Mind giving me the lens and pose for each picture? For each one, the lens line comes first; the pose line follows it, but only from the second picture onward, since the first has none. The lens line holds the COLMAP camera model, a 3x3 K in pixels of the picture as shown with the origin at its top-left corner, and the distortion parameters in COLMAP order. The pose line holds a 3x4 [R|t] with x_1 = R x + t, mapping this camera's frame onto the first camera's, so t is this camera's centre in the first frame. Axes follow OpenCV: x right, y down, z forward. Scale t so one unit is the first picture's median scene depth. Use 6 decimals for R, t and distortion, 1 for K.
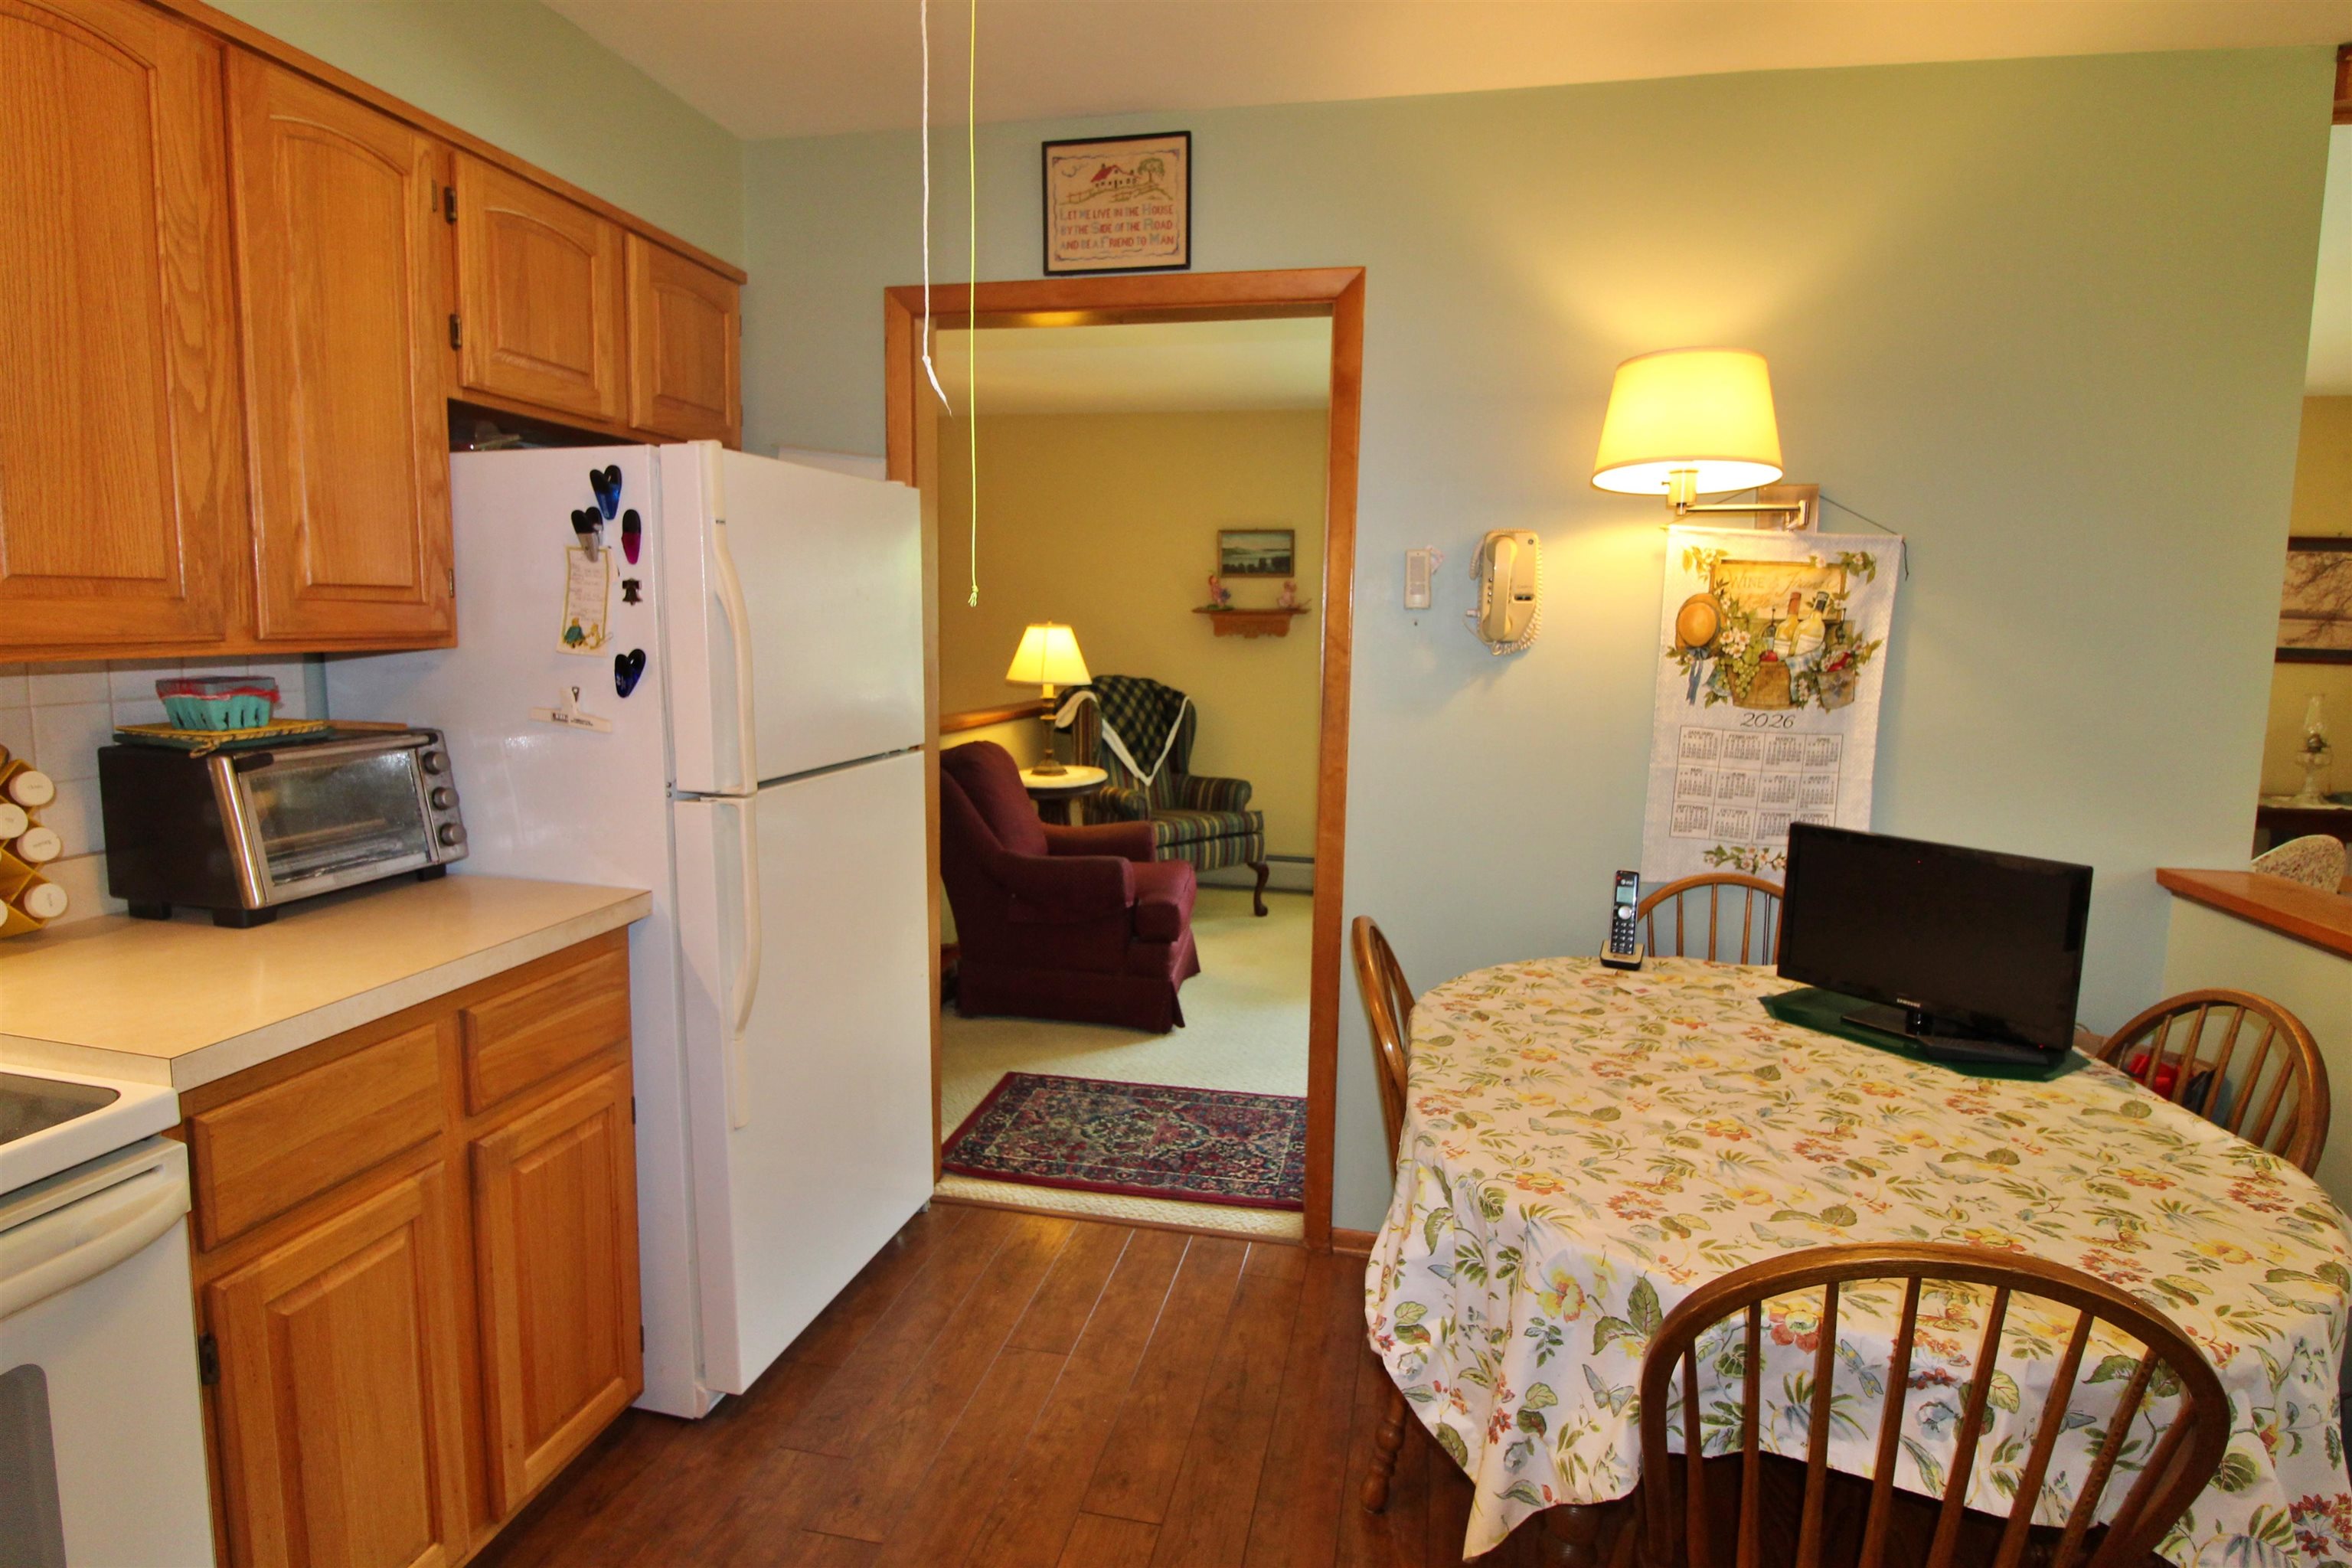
lens RADIAL K [[1265.6, 0, 1206.0], [0, 1265.6, 766.3], [0, 0, 1]] dist [-0.000426, -0.000363]
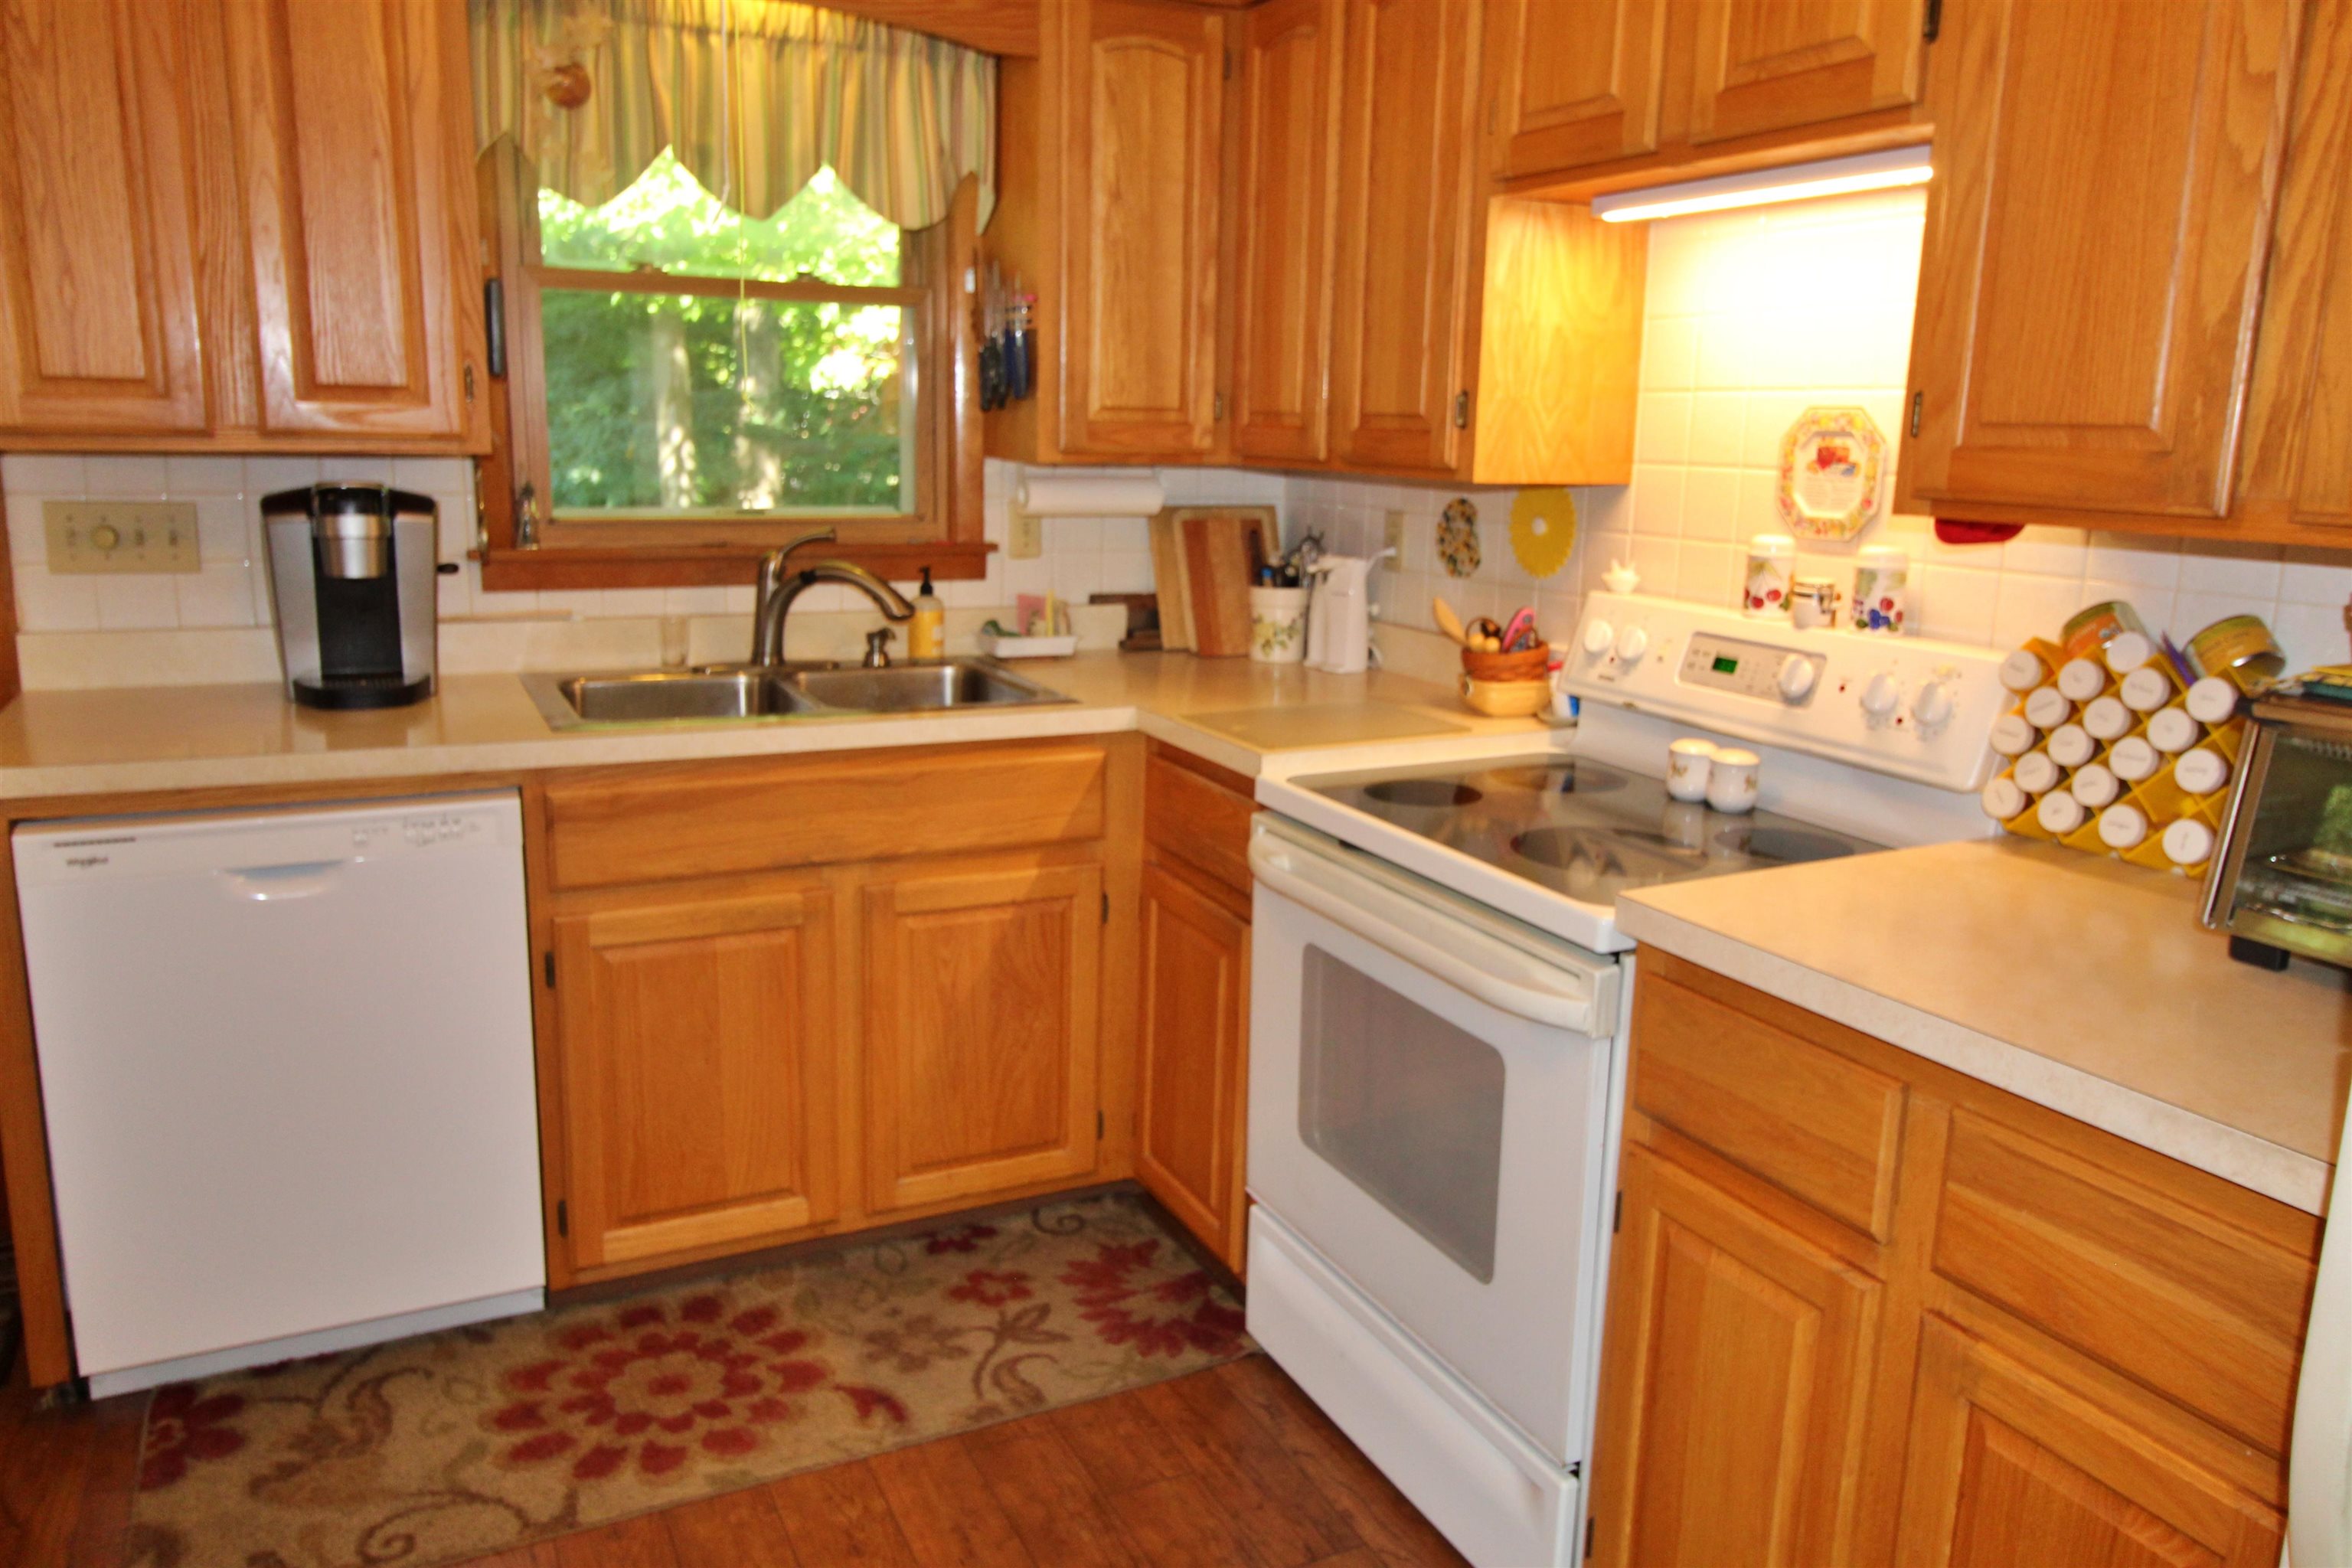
lens RADIAL K [[1657.6, 0, 1177.6], [0, 1657.6, 754.5], [0, 0, 1]] dist [0.010097, -0.009259]
pose [[-0.796493, 0.084167, -0.598762, 0.181457], [-0.107984, 0.954544, 0.277822, -0.147541], [0.594928, 0.285940, -0.751199, 1.230374]]
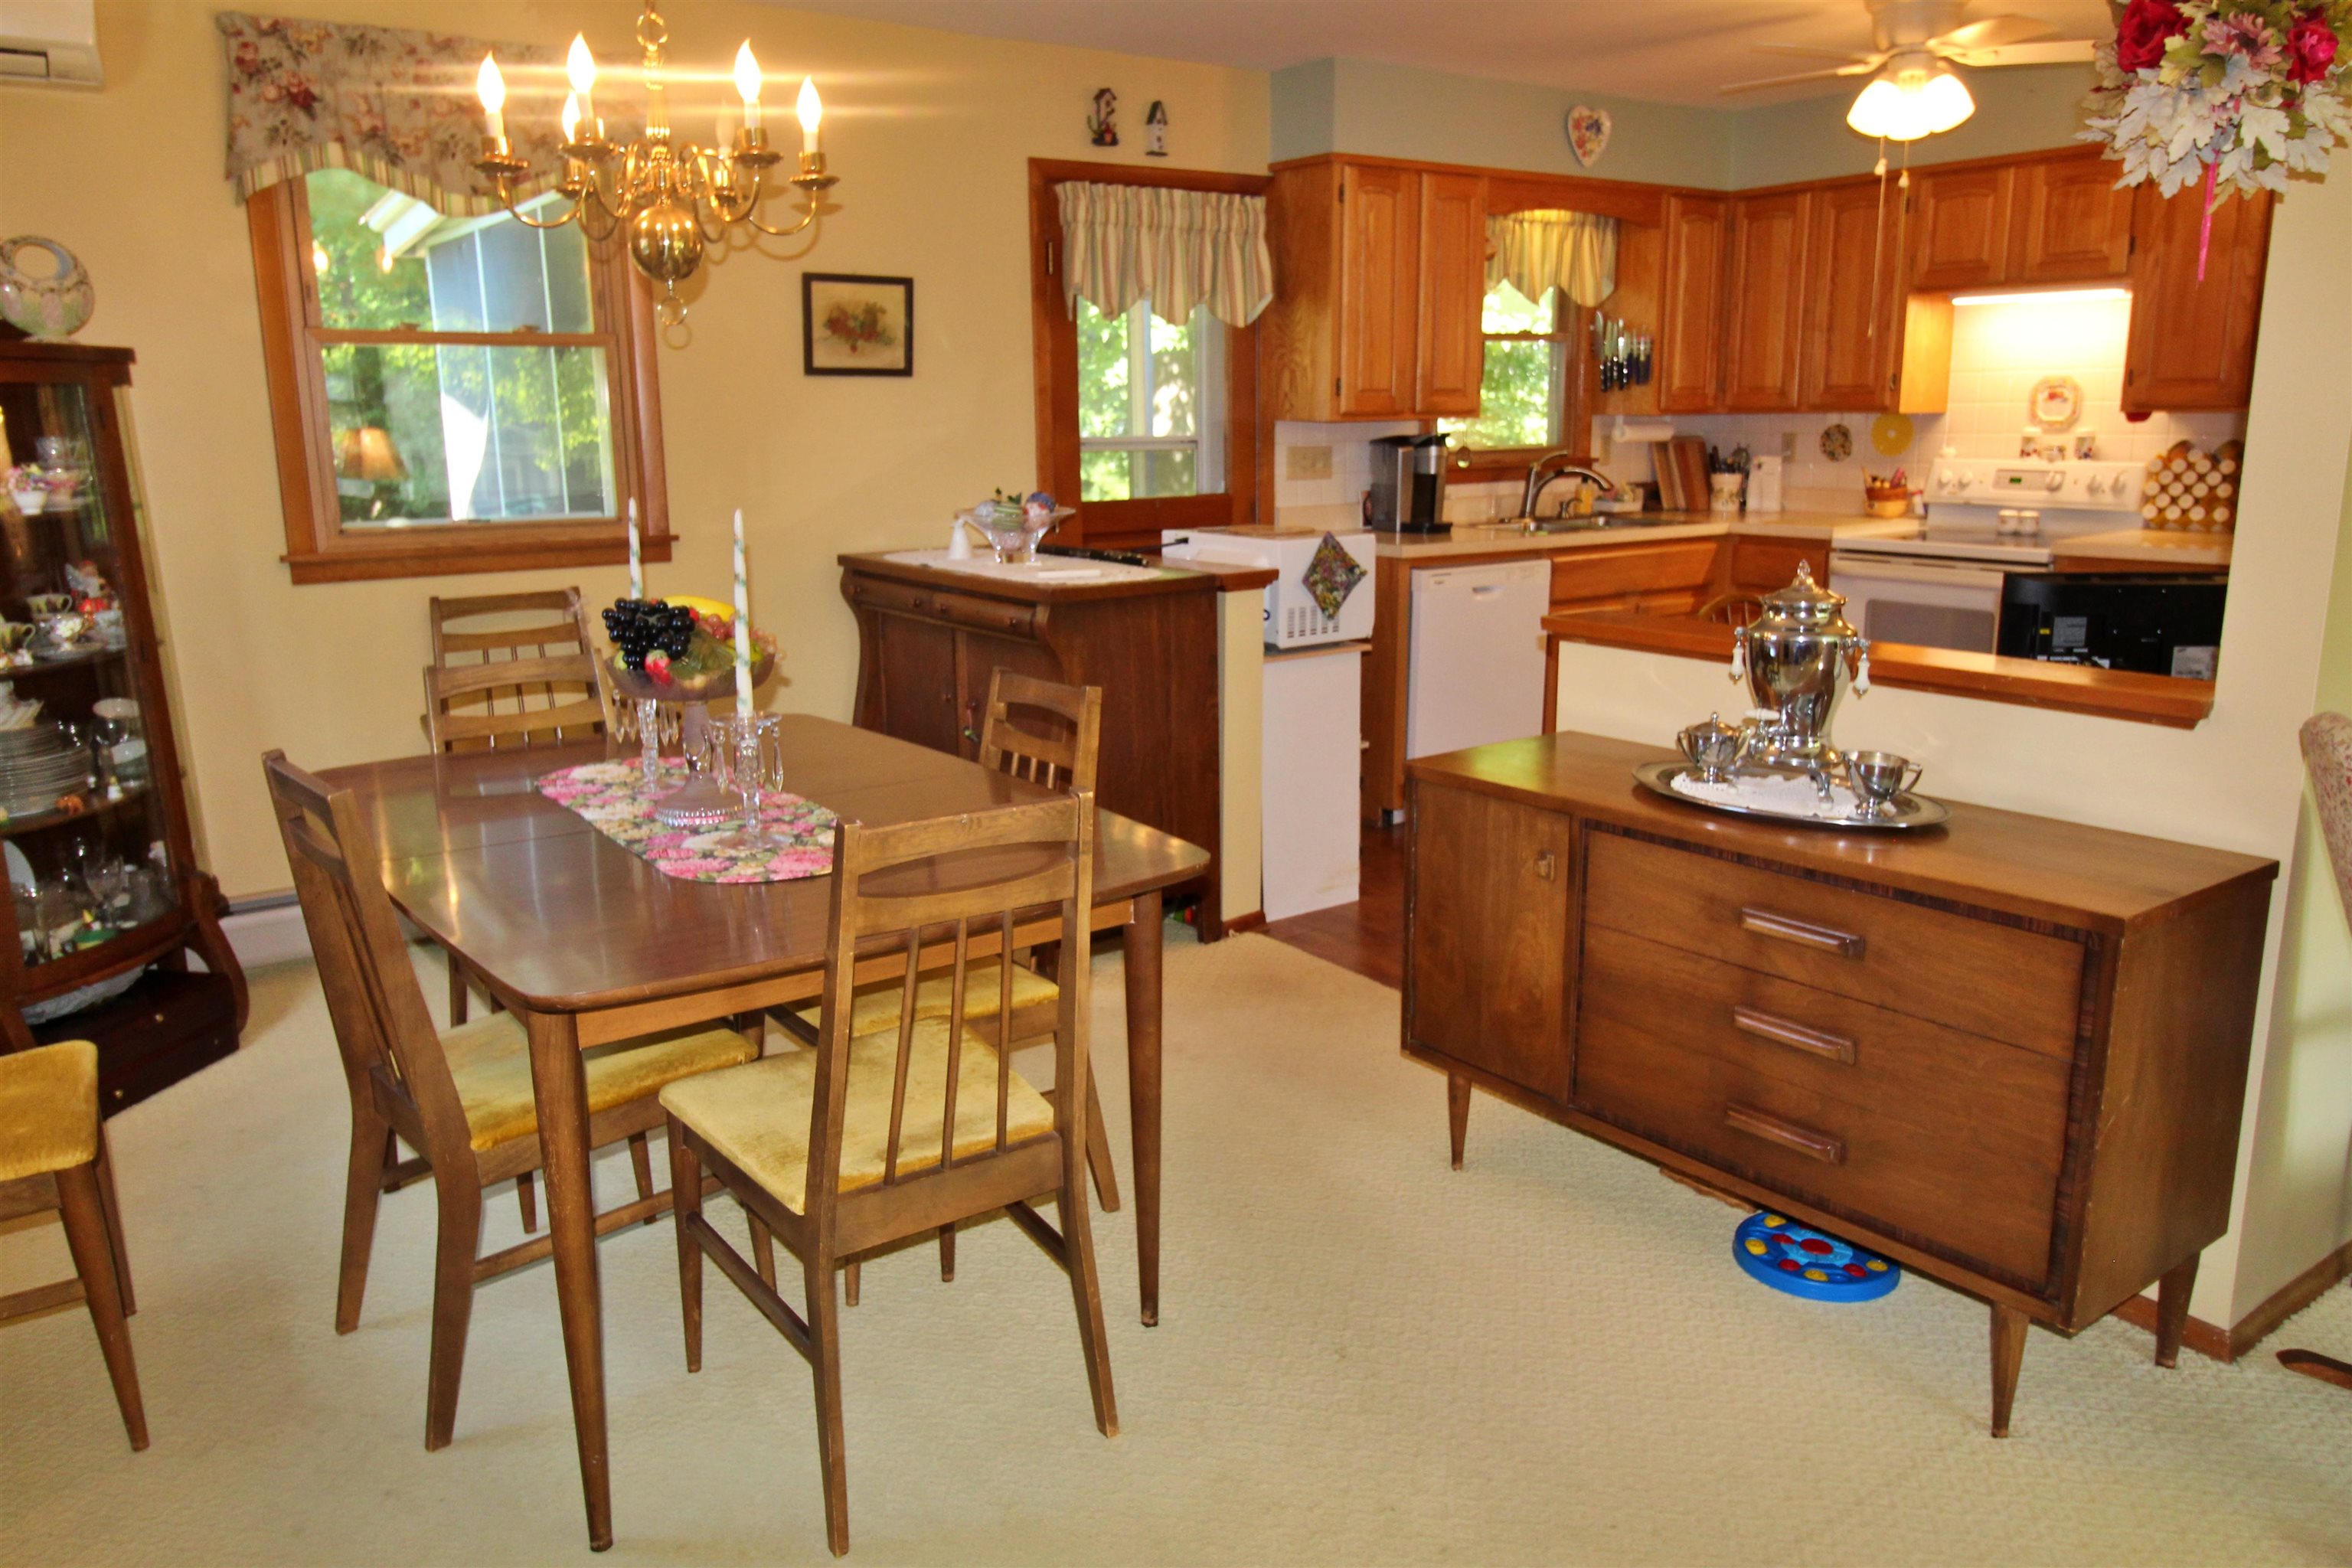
lens RADIAL K [[1657.6, 0, 1177.6], [0, 1657.6, 754.5], [0, 0, 1]] dist [0.010097, -0.009259]
pose [[-0.693642, 0.138424, -0.706895, 2.475739], [-0.085019, 0.958769, 0.271171, -0.129146], [0.715285, 0.248195, -0.653274, 1.562429]]
